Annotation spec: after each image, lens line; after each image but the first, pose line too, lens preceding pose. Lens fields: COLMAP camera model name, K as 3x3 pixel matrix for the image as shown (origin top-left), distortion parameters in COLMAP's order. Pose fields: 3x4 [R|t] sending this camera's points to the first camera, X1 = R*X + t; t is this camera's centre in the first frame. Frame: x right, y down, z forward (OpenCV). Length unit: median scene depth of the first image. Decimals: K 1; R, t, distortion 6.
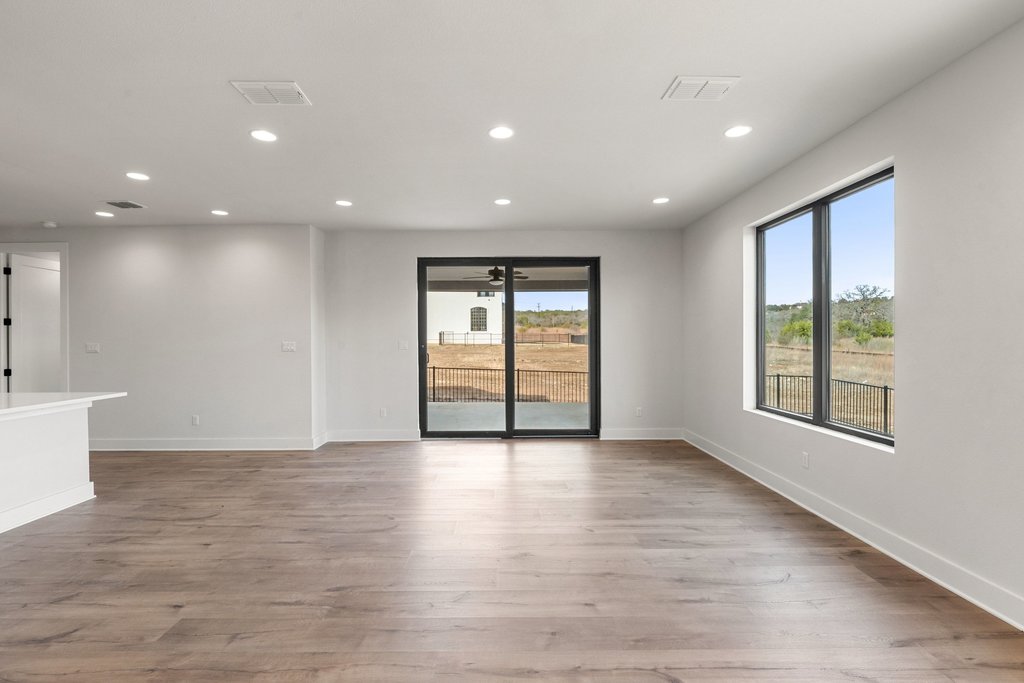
lens RADIAL K [[468.4, 0, 509.6], [0, 468.4, 347.5], [0, 0, 1]] dist [-0.002479, -0.002909]
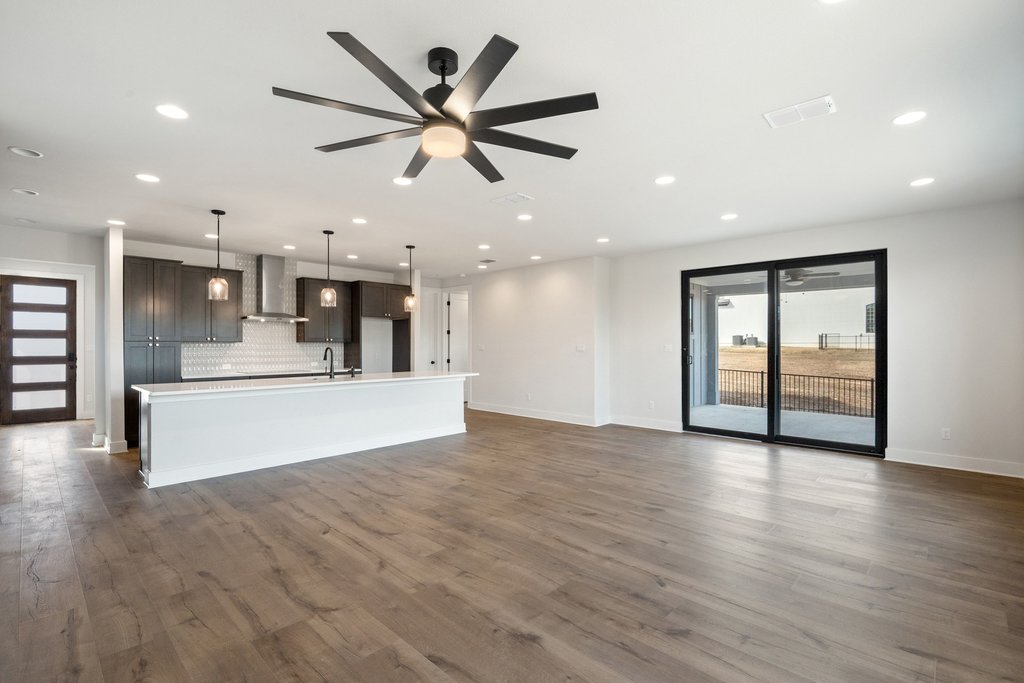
lens RADIAL K [[468.4, 0, 509.2], [0, 468.4, 339.3], [0, 0, 1]] dist [-0.002479, -0.002909]
pose [[0.719328, -0.001055, -0.694670, 0.324118], [-0.015685, 0.999719, -0.017761, 0.001326], [0.694494, 0.023672, 0.719109, -0.116247]]
